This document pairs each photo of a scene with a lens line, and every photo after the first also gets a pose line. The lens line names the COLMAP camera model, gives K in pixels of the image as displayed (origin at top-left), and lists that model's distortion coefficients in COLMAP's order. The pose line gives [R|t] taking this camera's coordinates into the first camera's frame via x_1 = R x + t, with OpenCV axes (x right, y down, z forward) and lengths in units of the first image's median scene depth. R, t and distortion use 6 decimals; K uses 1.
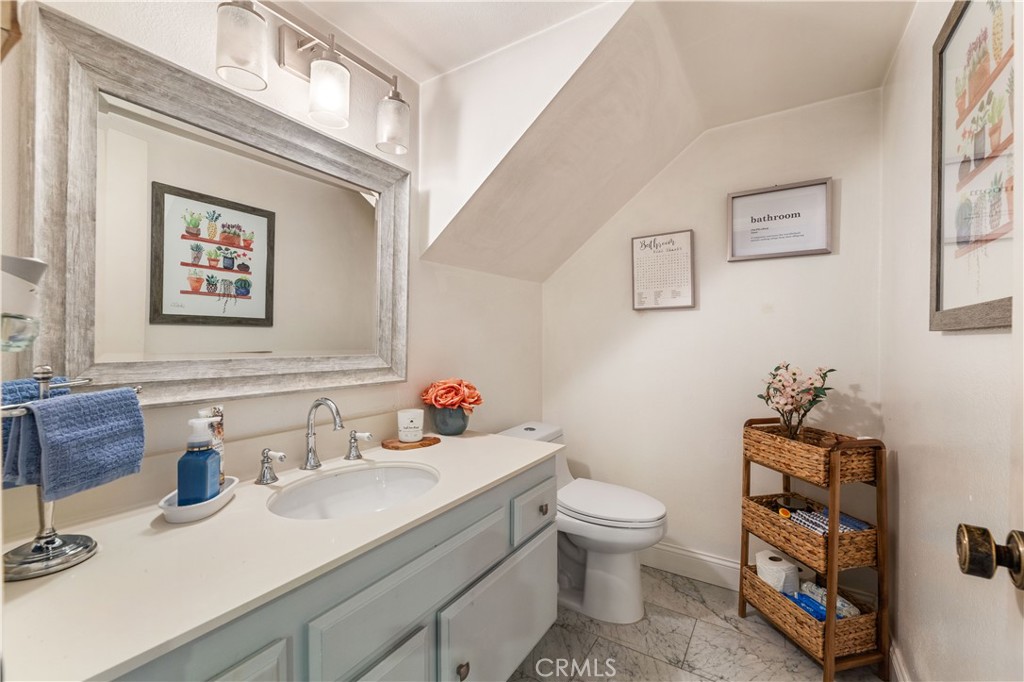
lens RADIAL K [[419.6, 0, 516.5], [0, 419.6, 338.7], [0, 0, 1]] dist [0.011036, -0.000960]
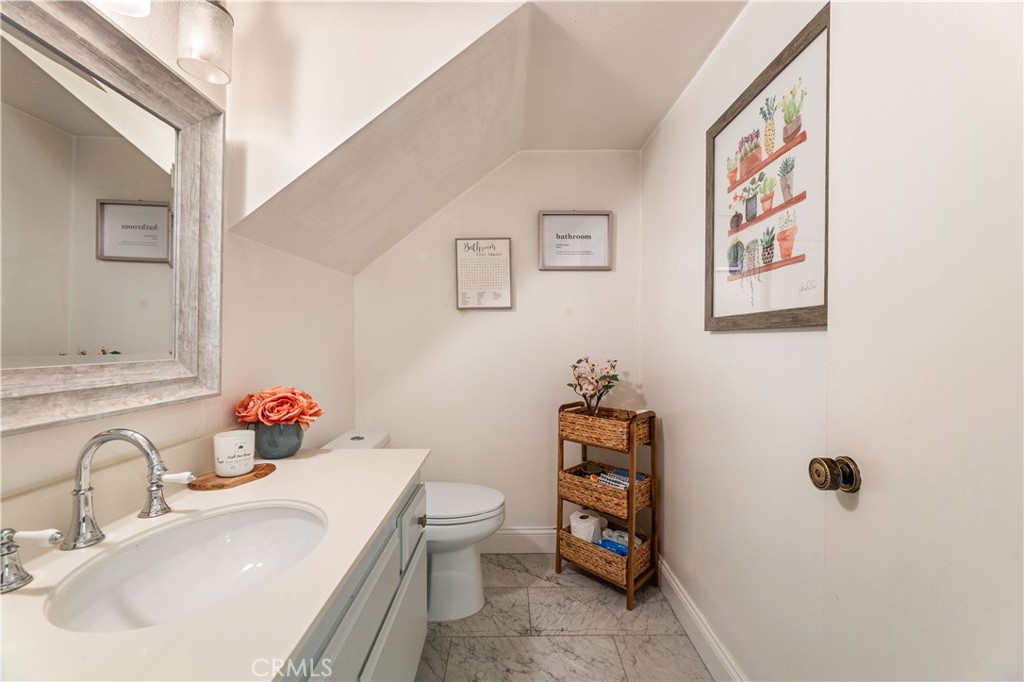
lens RADIAL K [[413.6, 0, 510.5], [0, 413.6, 340.7], [0, 0, 1]] dist [0.010681, -0.000818]
pose [[0.847259, -0.005652, 0.531150, -0.219849], [0.001882, 0.999969, 0.007639, 0.002020], [-0.531176, -0.005472, 0.847244, 0.110756]]
